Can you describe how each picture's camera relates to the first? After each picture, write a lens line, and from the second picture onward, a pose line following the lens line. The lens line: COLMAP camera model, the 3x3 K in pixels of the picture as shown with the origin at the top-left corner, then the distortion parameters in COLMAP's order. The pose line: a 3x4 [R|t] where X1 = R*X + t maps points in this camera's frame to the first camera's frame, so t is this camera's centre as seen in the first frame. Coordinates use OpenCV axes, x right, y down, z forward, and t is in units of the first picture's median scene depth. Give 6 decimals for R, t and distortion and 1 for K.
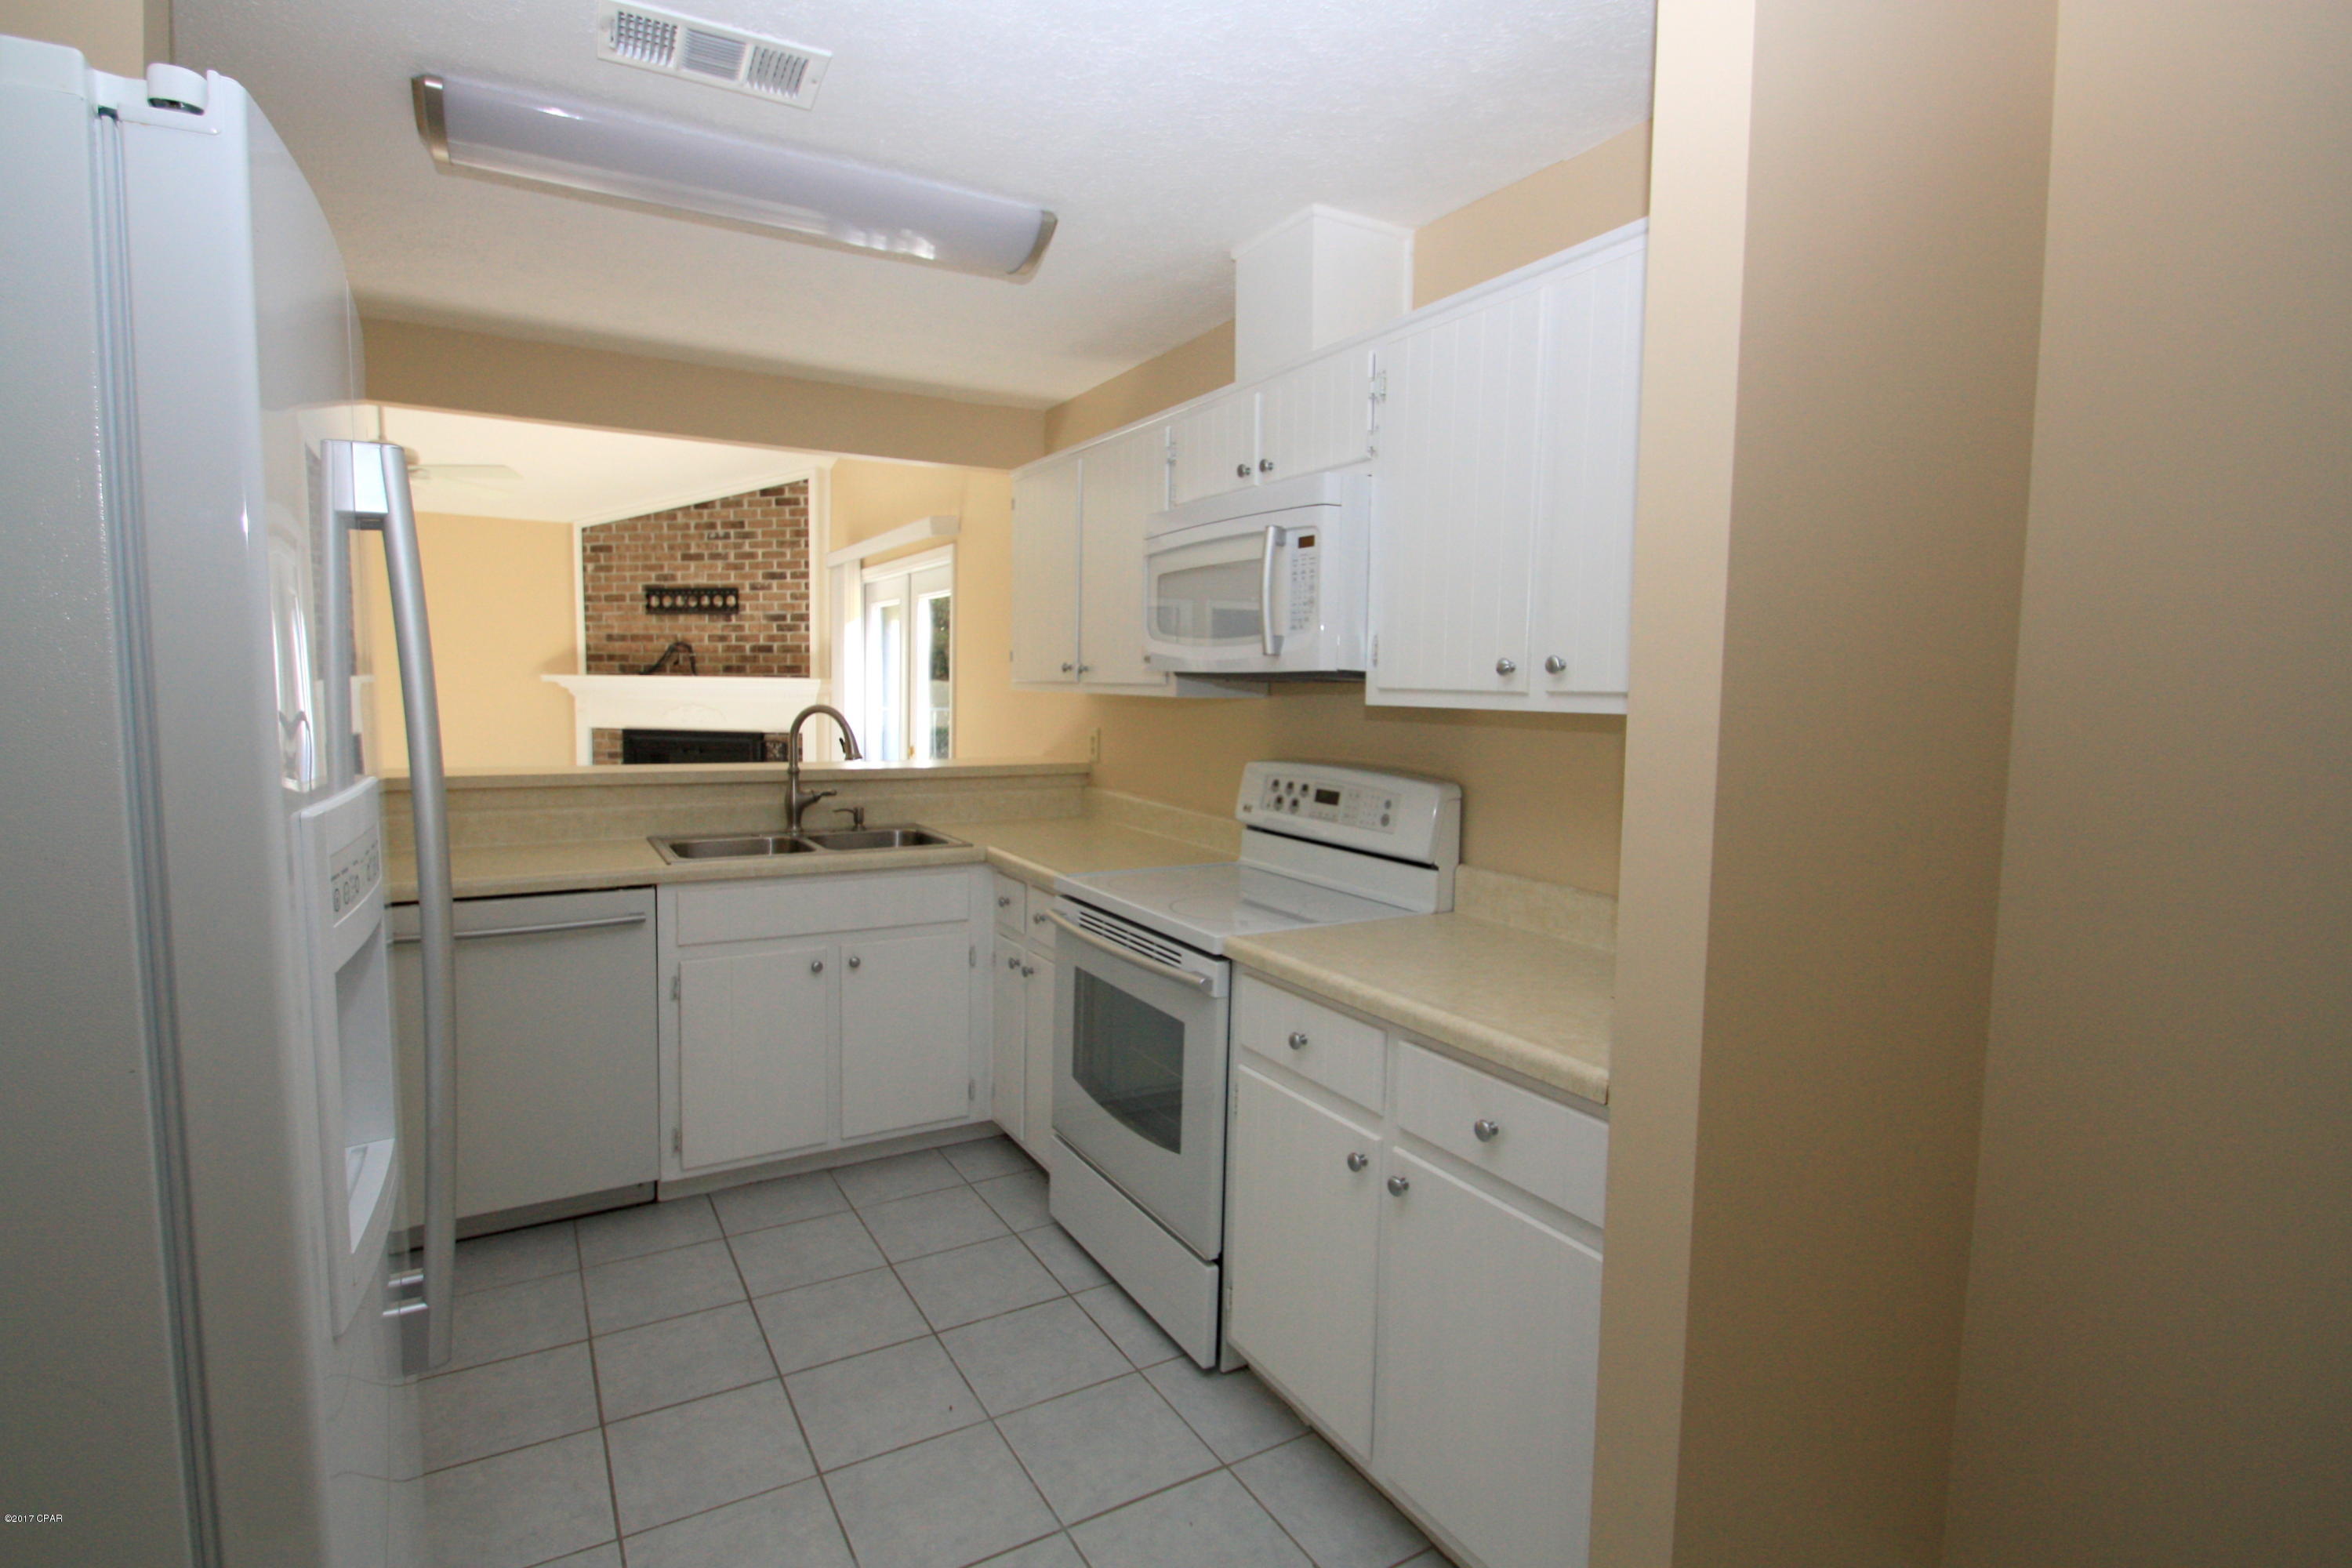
lens RADIAL K [[1125.4, 0, 1154.7], [0, 1125.4, 765.2], [0, 0, 1]] dist [0.001405, -0.007989]
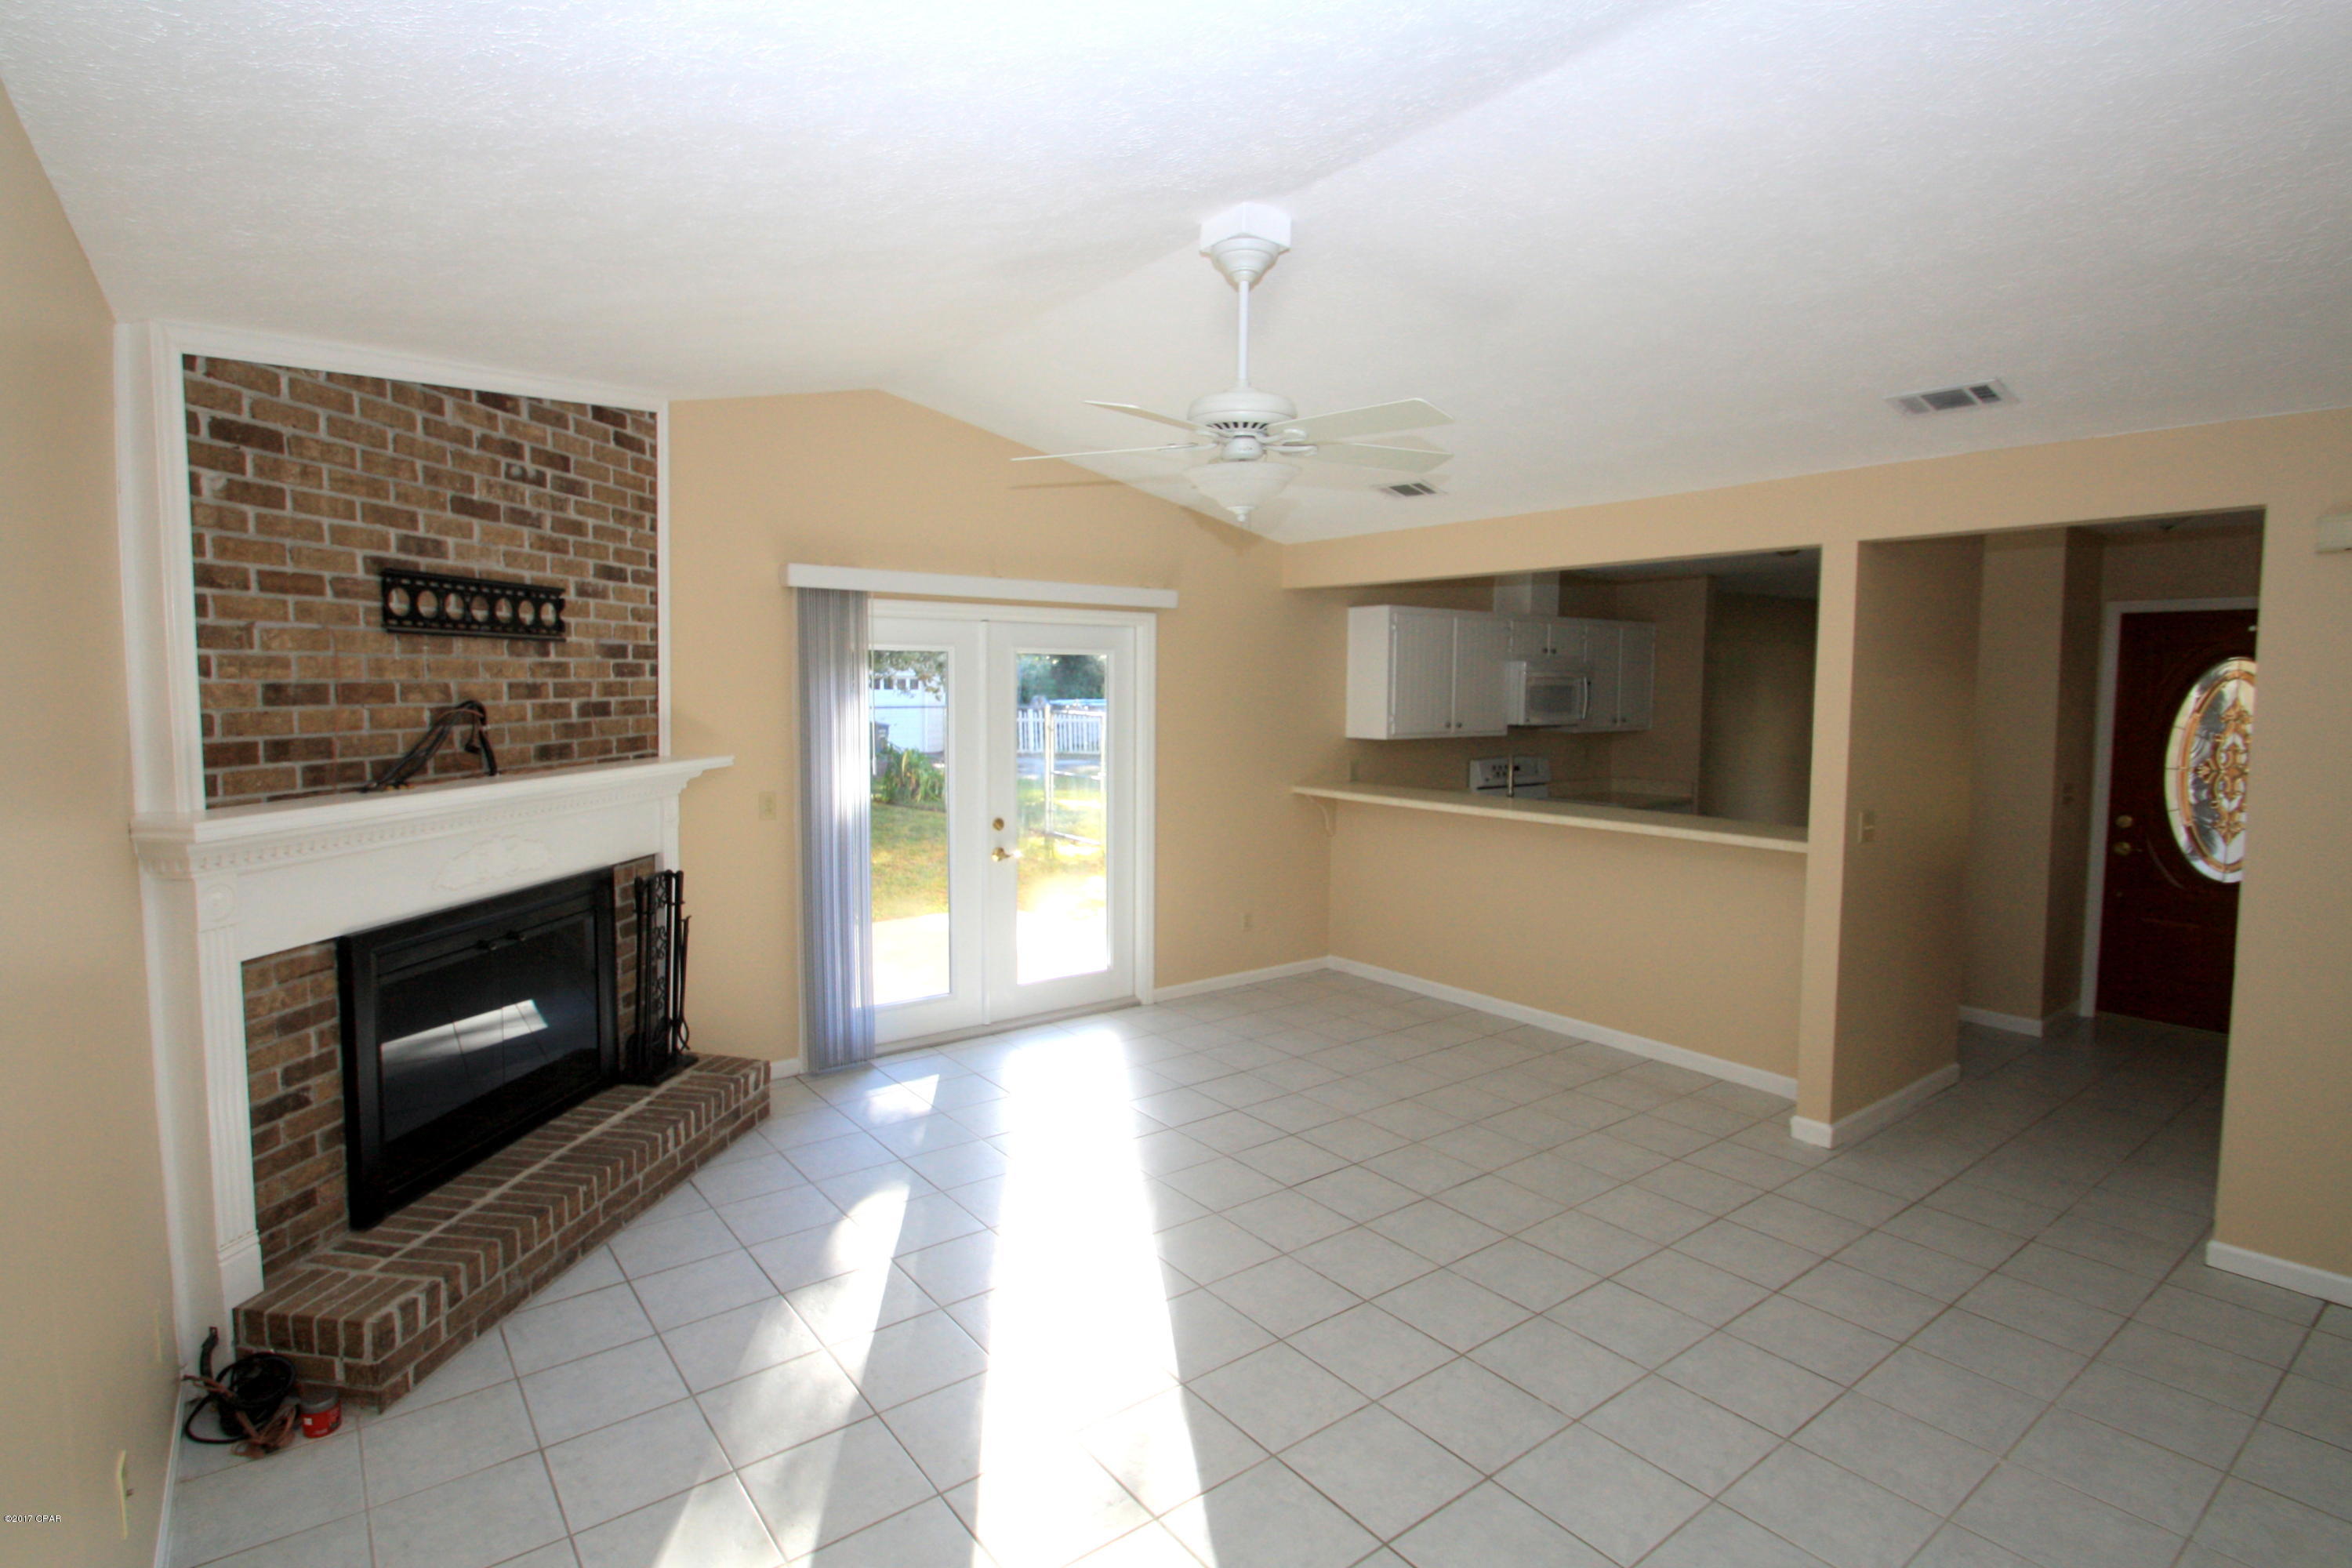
lens RADIAL K [[1125.4, 0, 1193.8], [0, 1125.4, 763.7], [0, 0, 1]] dist [0.001405, -0.007989]
pose [[-0.139290, -0.090578, 0.986100, -0.907465], [0.062547, 0.993015, 0.100048, -0.113546], [-0.988274, 0.075613, -0.132652, 0.797606]]
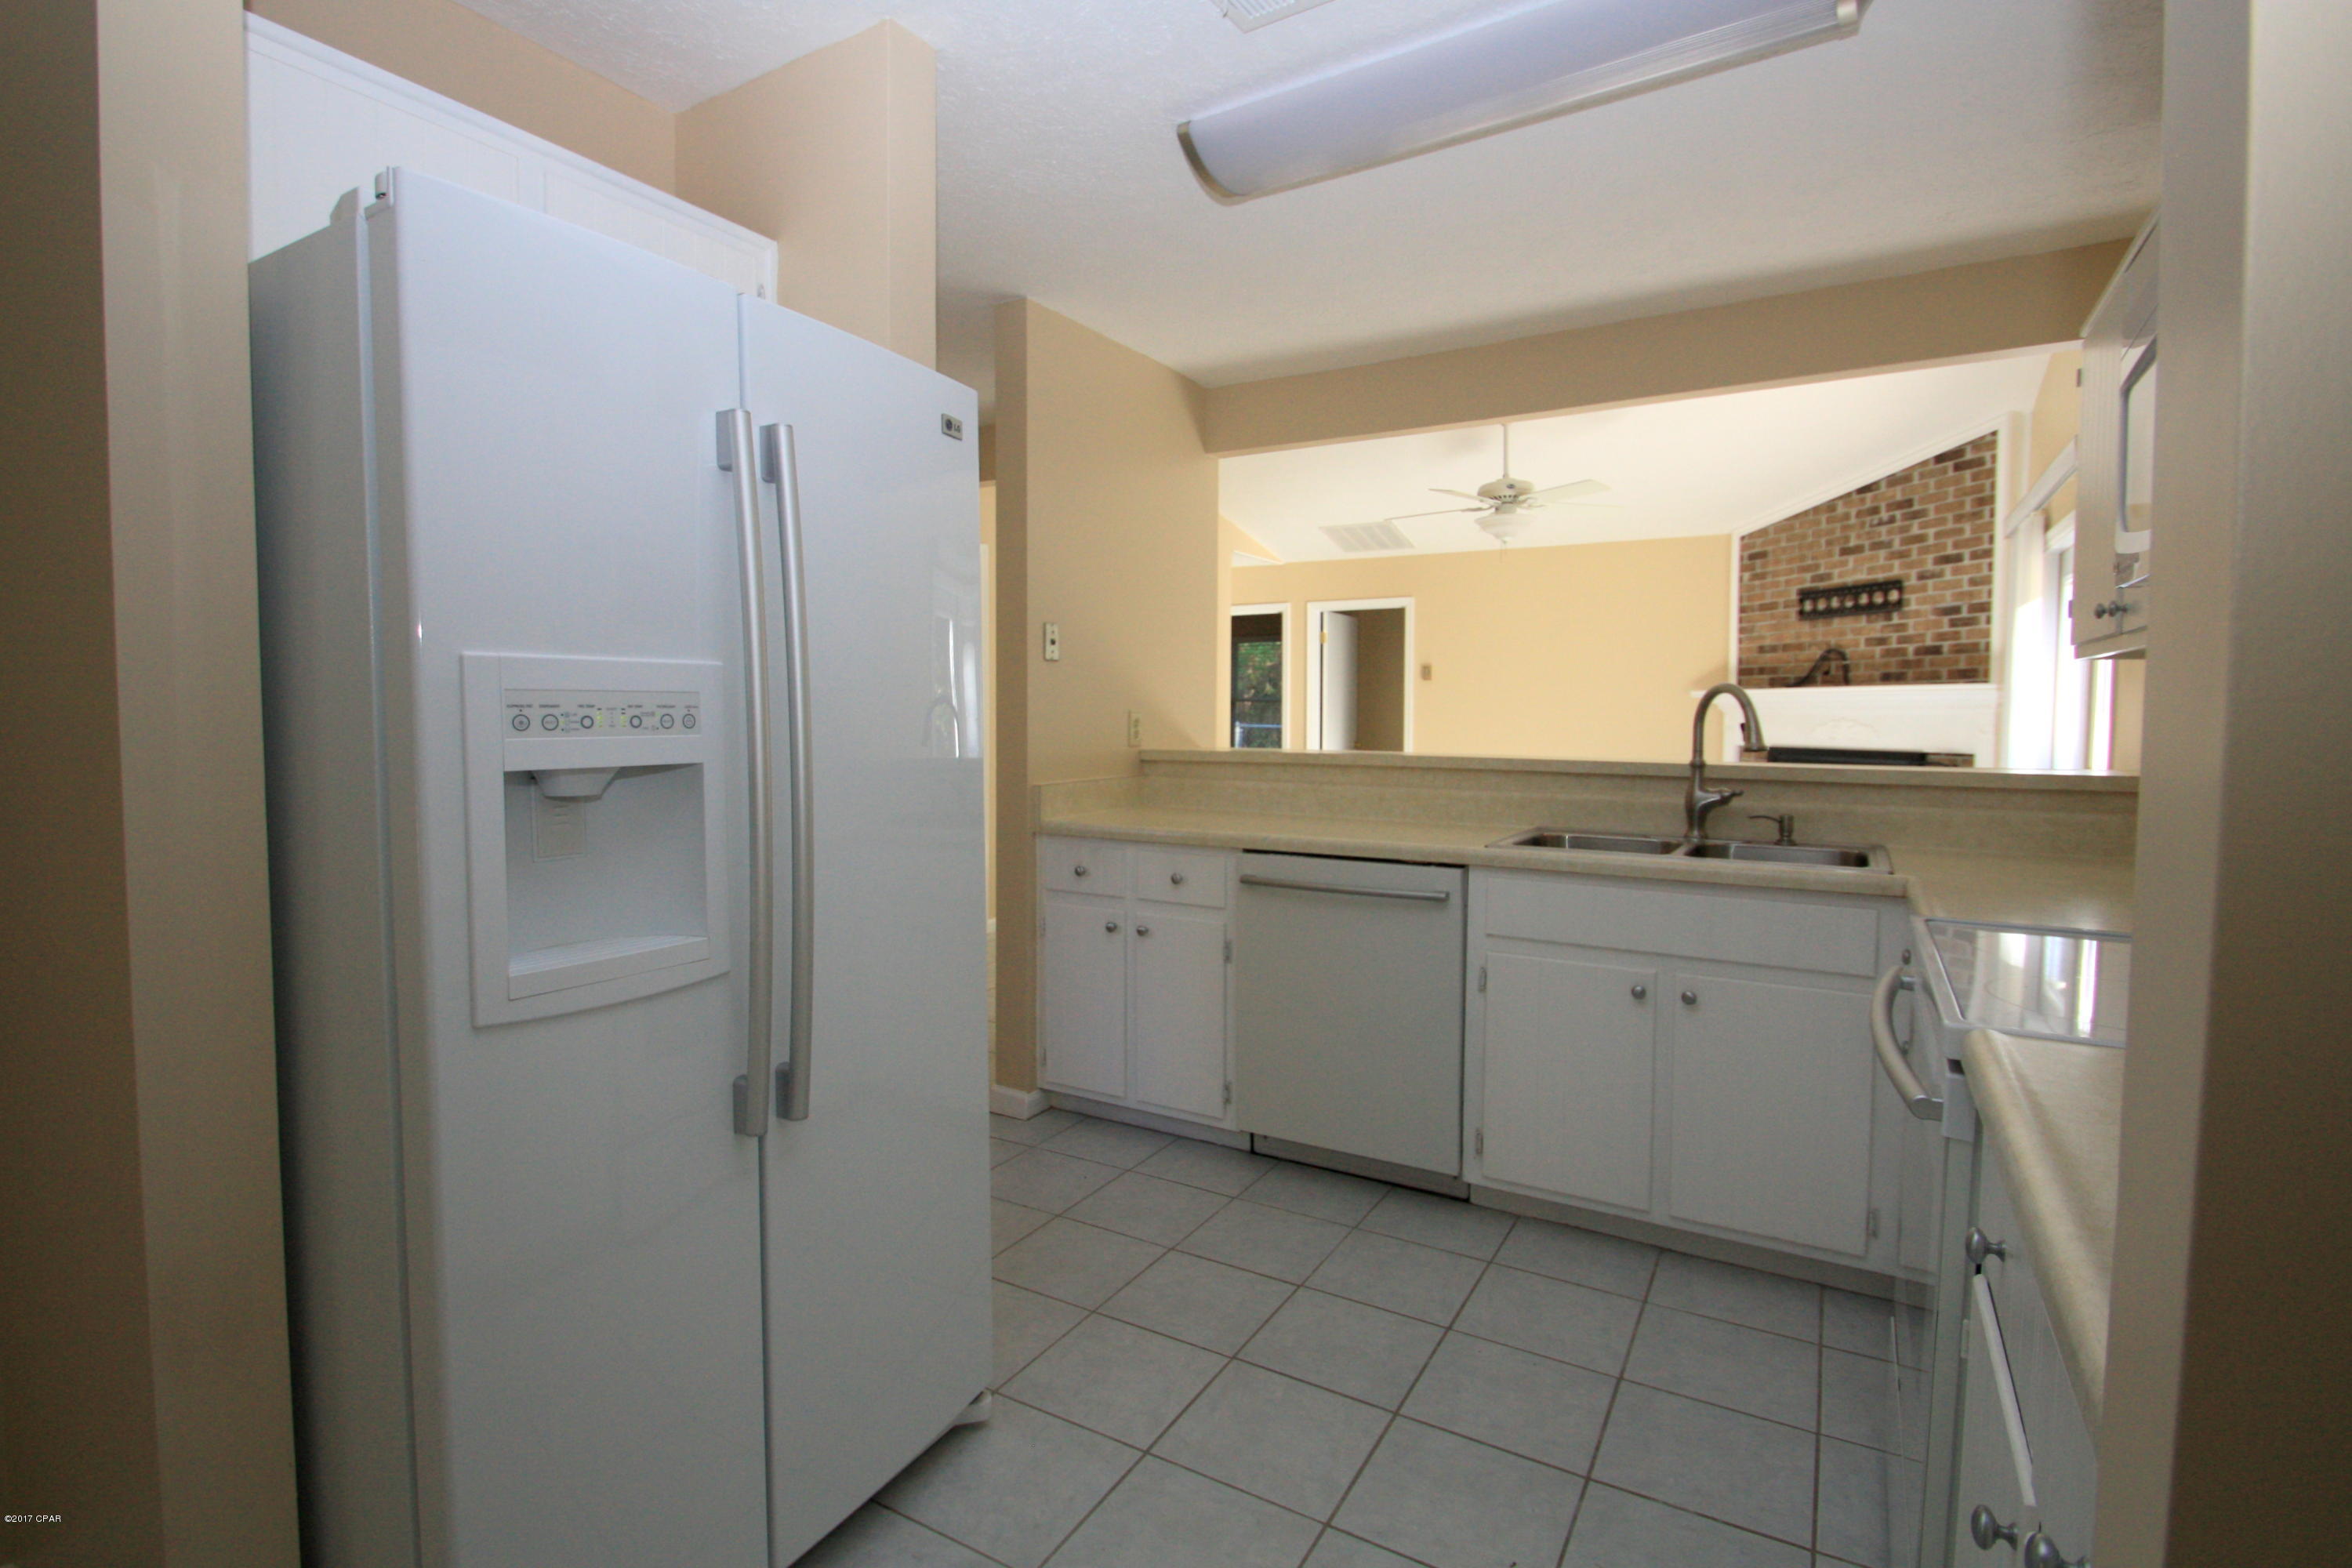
lens RADIAL K [[1125.4, 0, 1153.5], [0, 1125.4, 772.3], [0, 0, 1]] dist [0.001405, -0.007989]
pose [[0.478829, 0.033422, -0.877272, 0.102237], [-0.059406, 0.998218, 0.005605, 0.014204], [0.875896, 0.049432, 0.479961, 0.117226]]
